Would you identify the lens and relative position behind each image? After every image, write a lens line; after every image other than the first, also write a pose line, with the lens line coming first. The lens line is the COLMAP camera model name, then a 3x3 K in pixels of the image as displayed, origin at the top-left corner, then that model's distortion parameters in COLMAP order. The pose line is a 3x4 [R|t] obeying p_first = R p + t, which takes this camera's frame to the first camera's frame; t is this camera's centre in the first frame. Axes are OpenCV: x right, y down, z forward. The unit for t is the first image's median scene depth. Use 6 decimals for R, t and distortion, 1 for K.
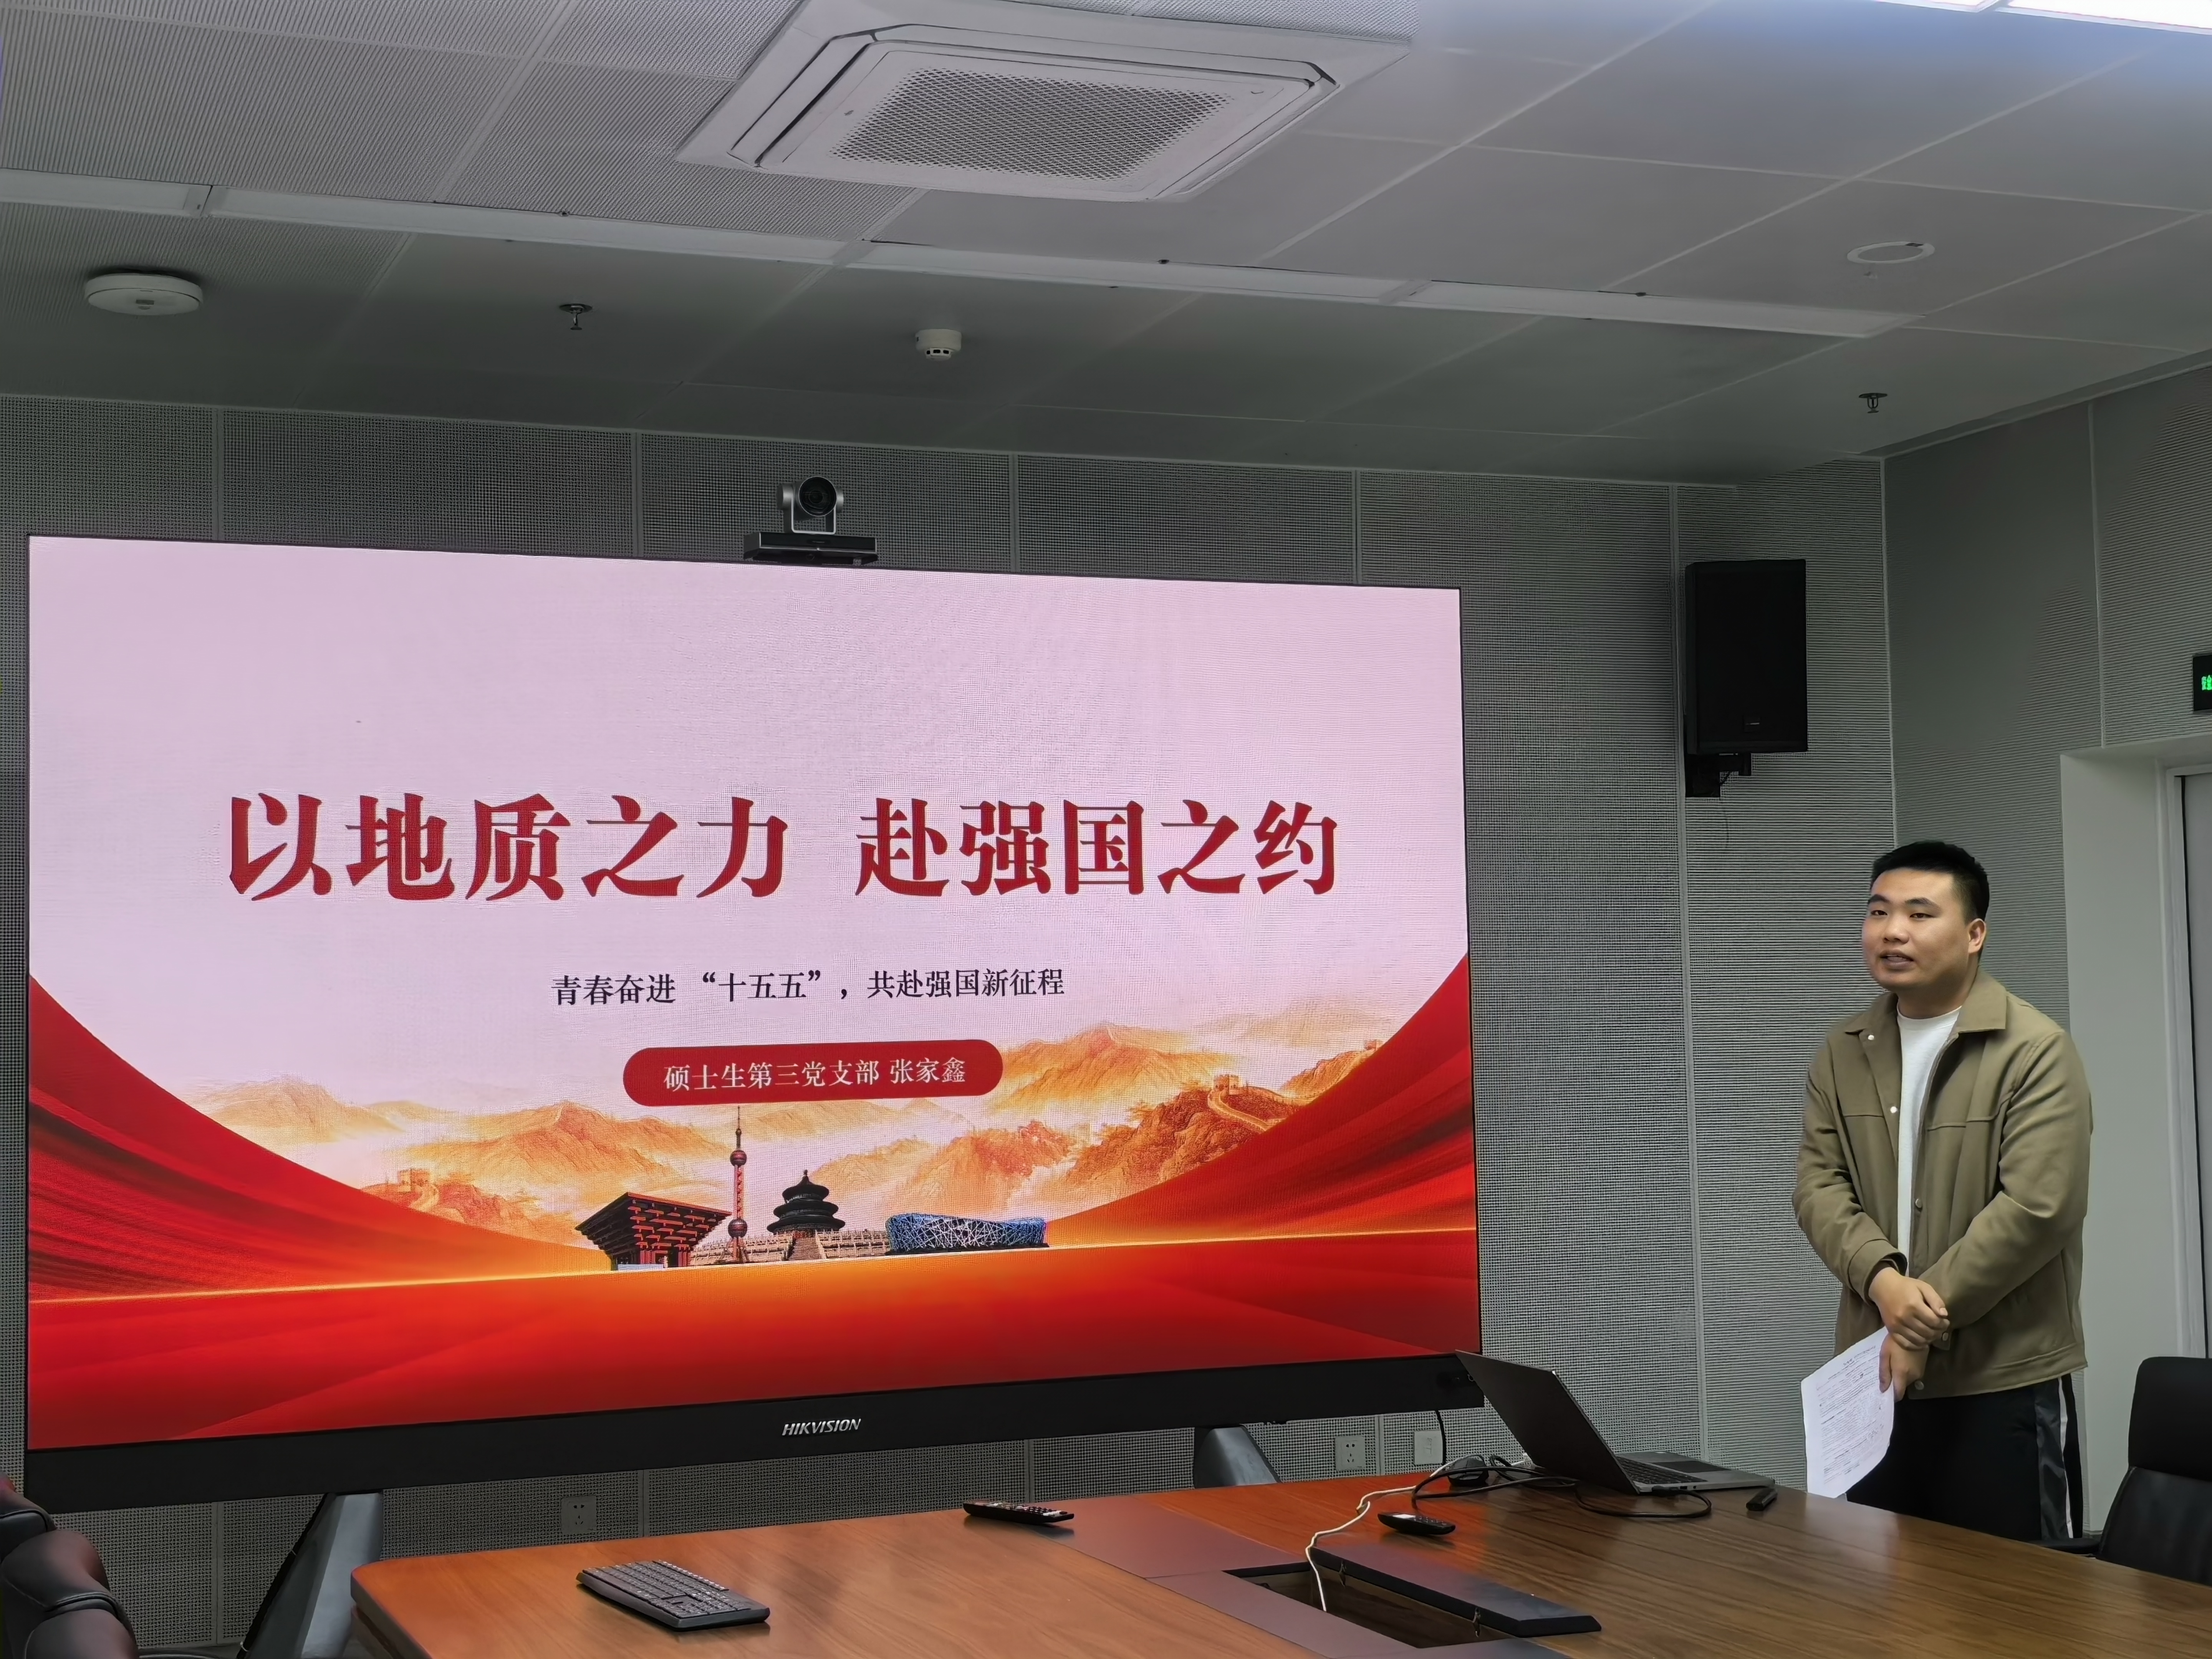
lens RADIAL K [[3142.6, 0, 1105.2], [0, 3142.6, 822.4], [0, 0, 1]] dist [0.239607, -1.023335]
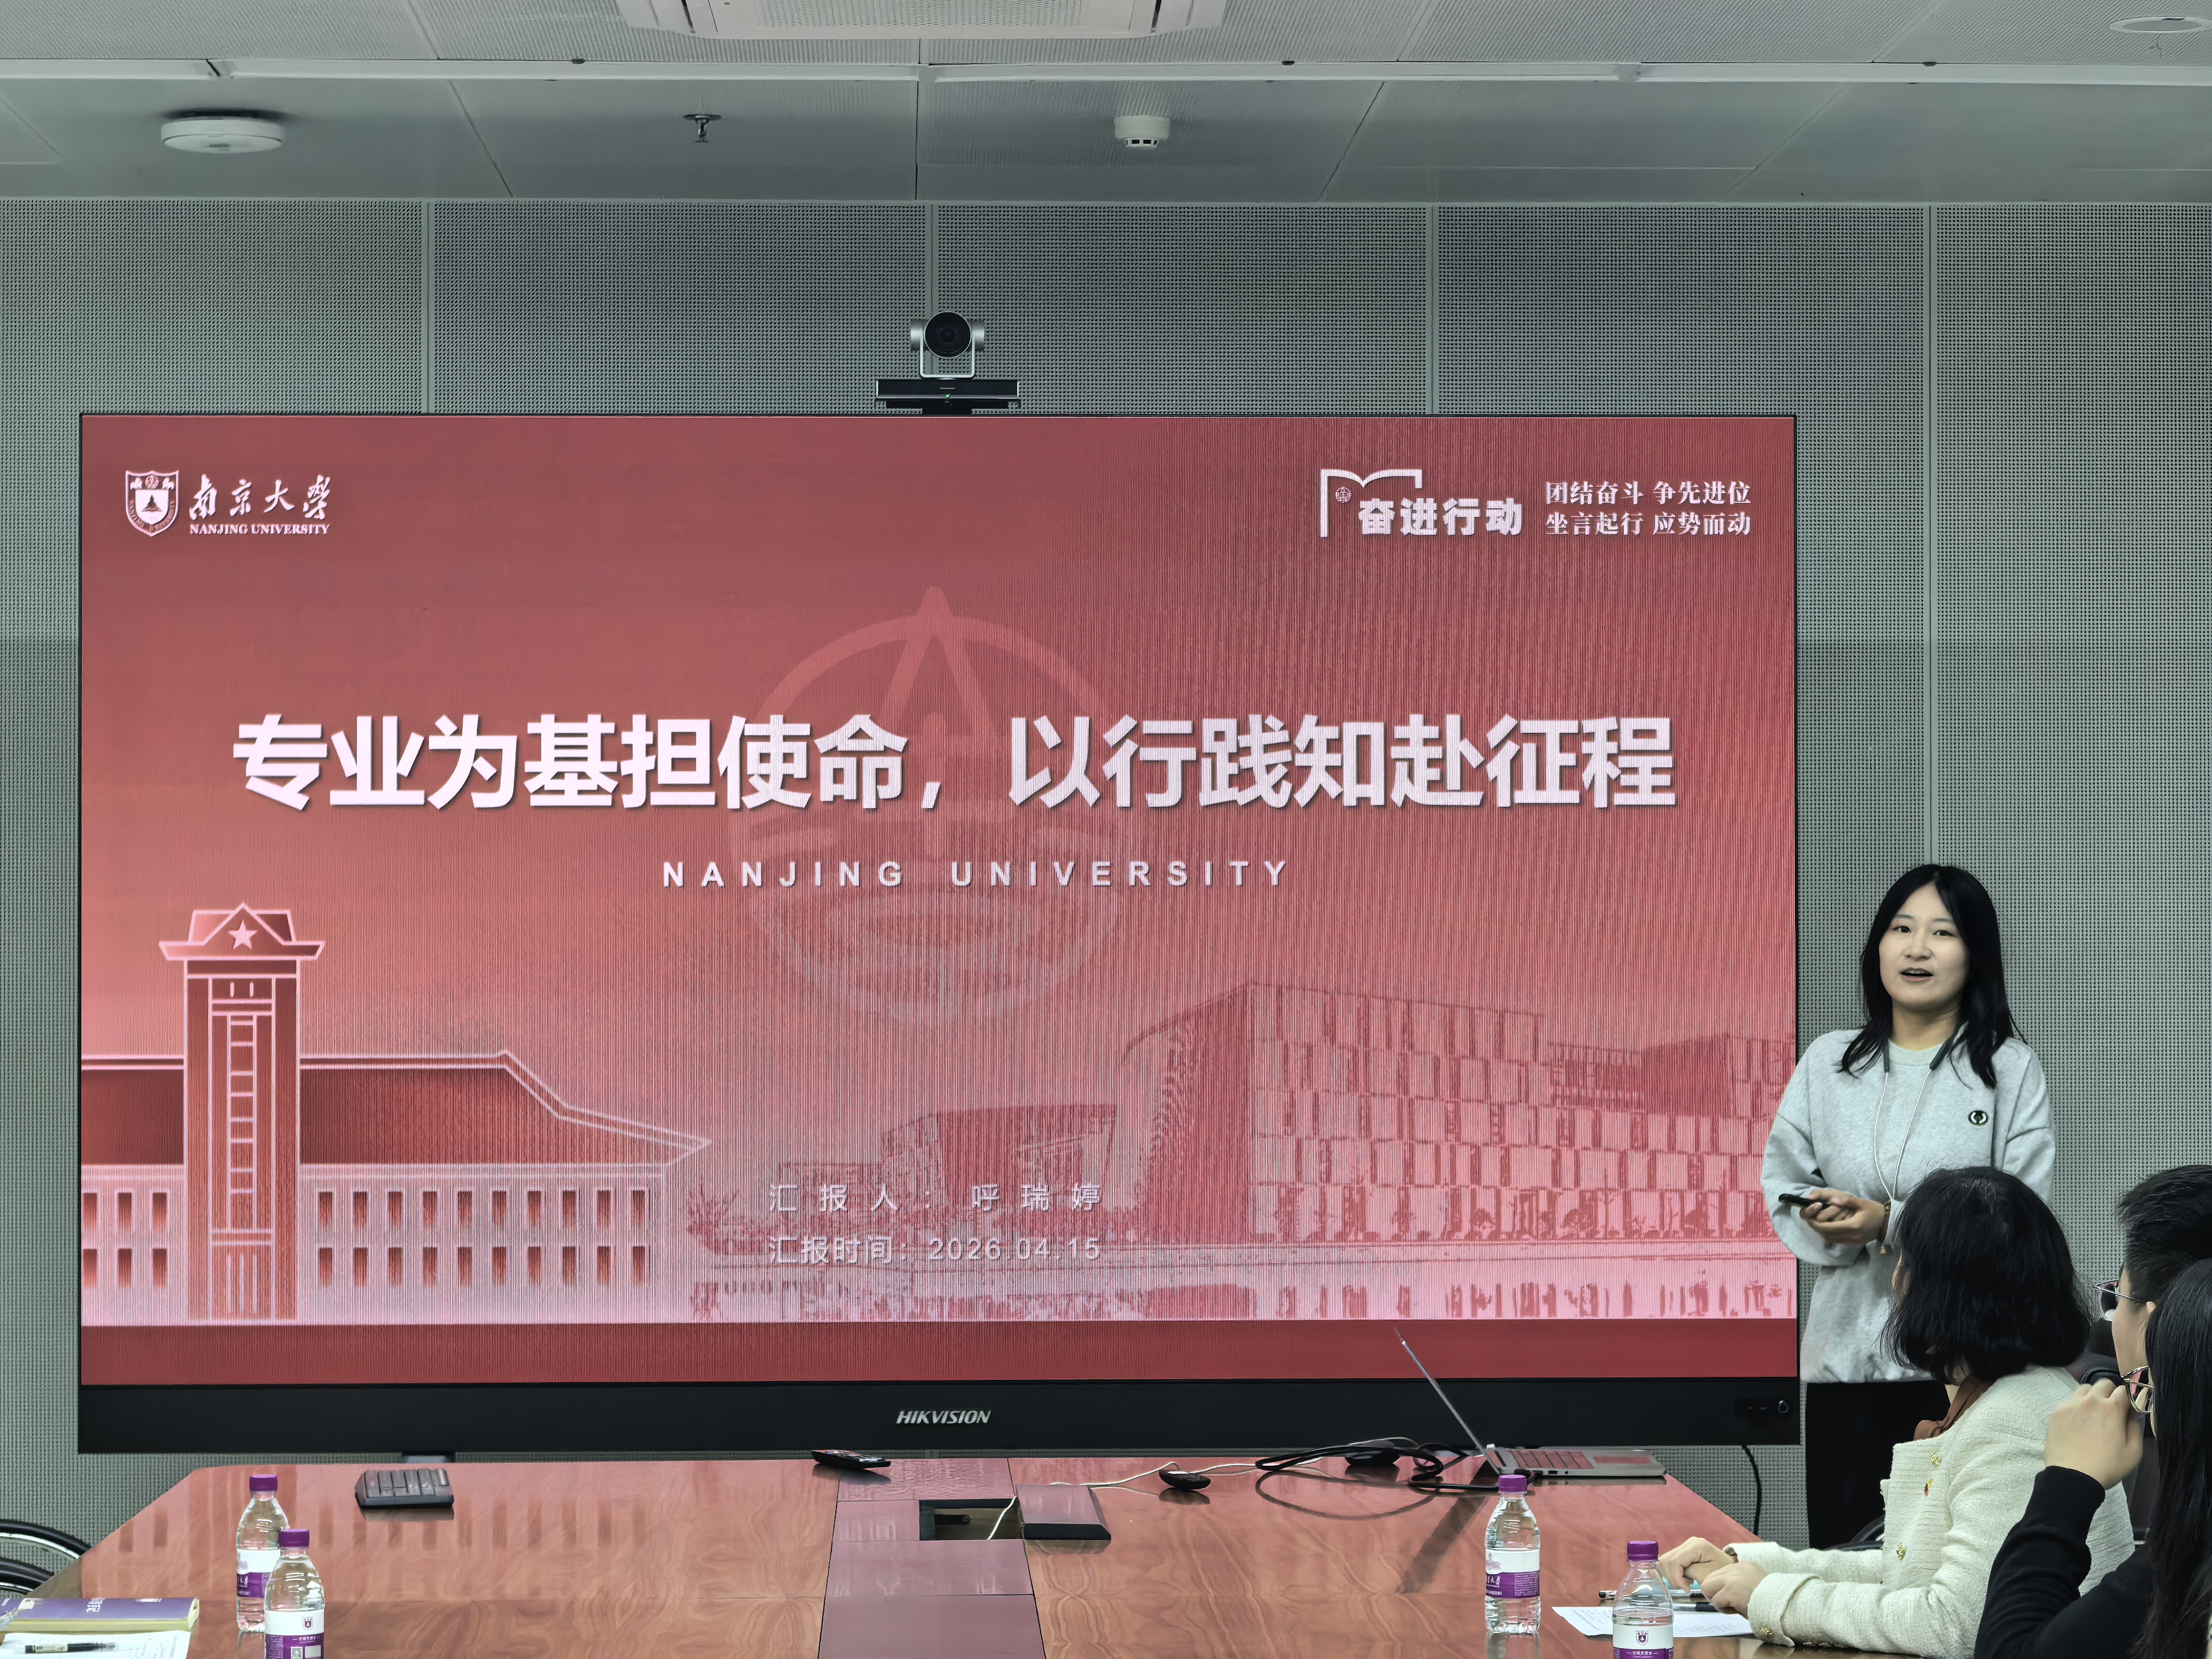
lens RADIAL K [[6334.3, 0, 1106.0], [0, 6334.3, 829.5], [0, 0, 1]] dist [0.035313, -1.581754]
pose [[0.941805, 0.012400, -0.335930, 0.566847], [0.004056, 0.998827, 0.048241, -0.056379], [0.336135, -0.046796, 0.940651, -0.645798]]
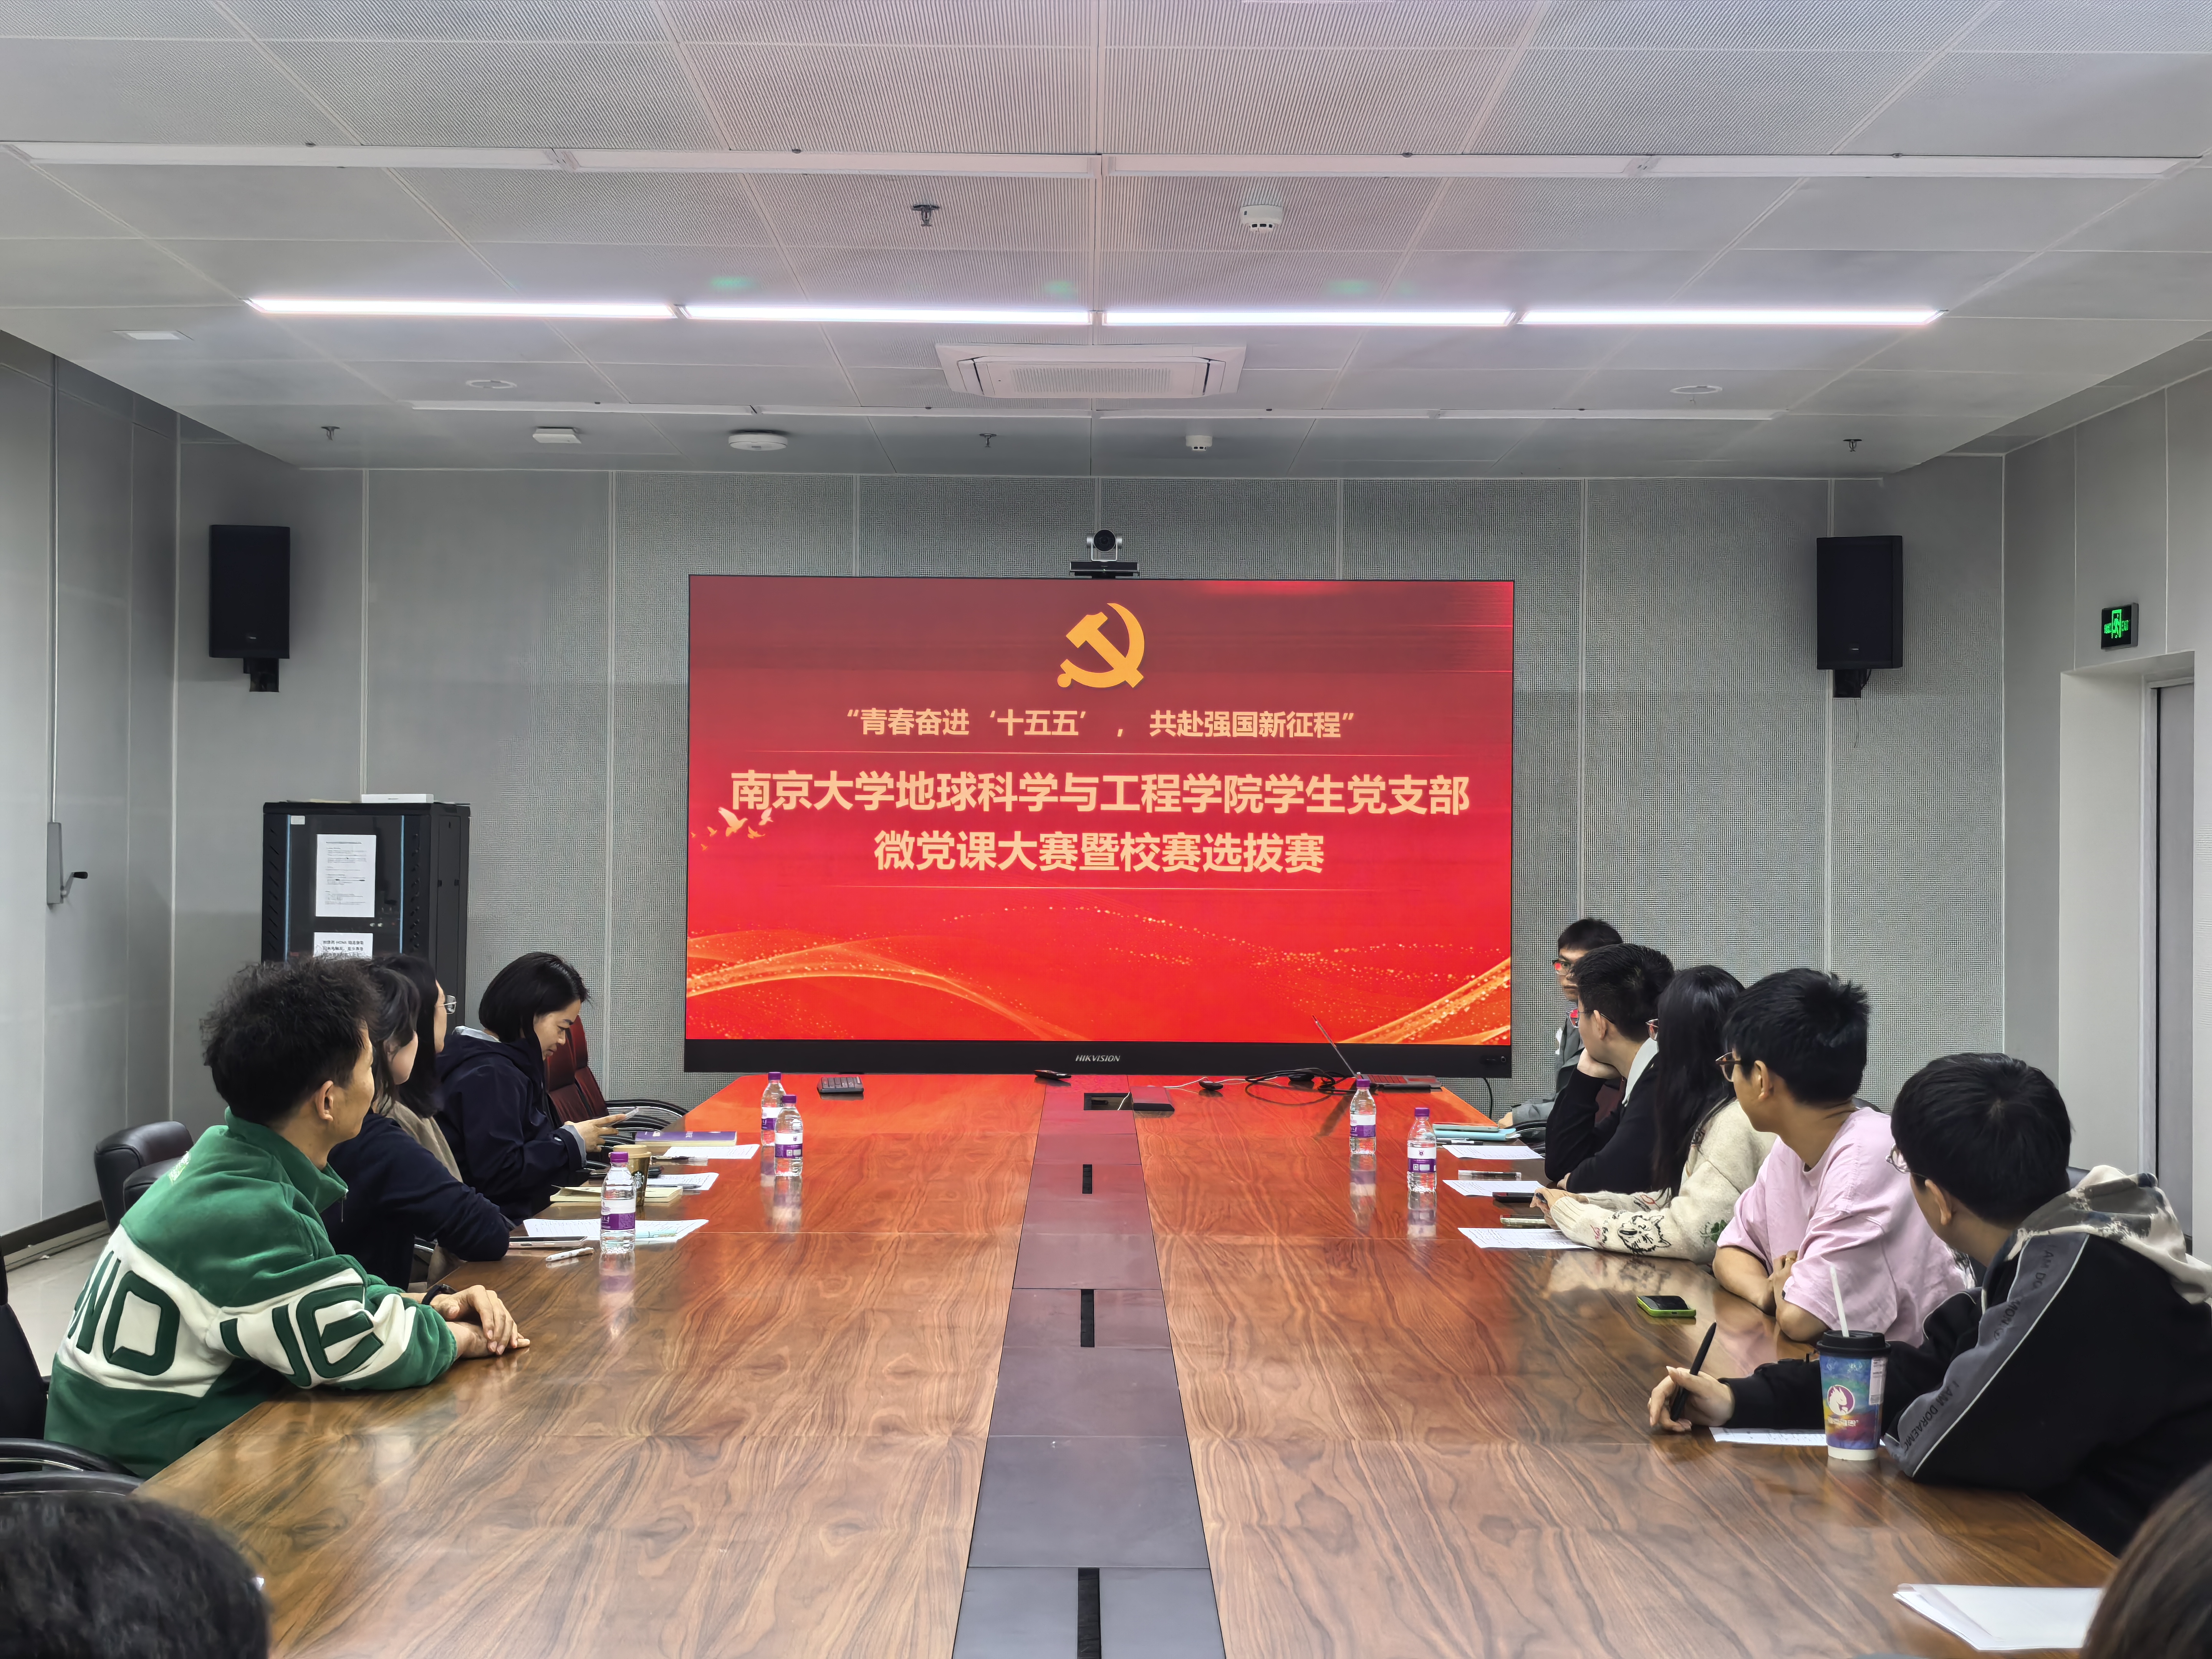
lens RADIAL K [[3147.7, 0, 1053.1], [0, 3147.7, 789.3], [0, 0, 1]] dist [0.240084, -1.063711]
pose [[0.926195, 0.019908, -0.376519, 0.597038], [-0.002183, 0.998871, 0.047445, -0.051348], [0.377039, -0.043122, 0.925193, -0.709475]]
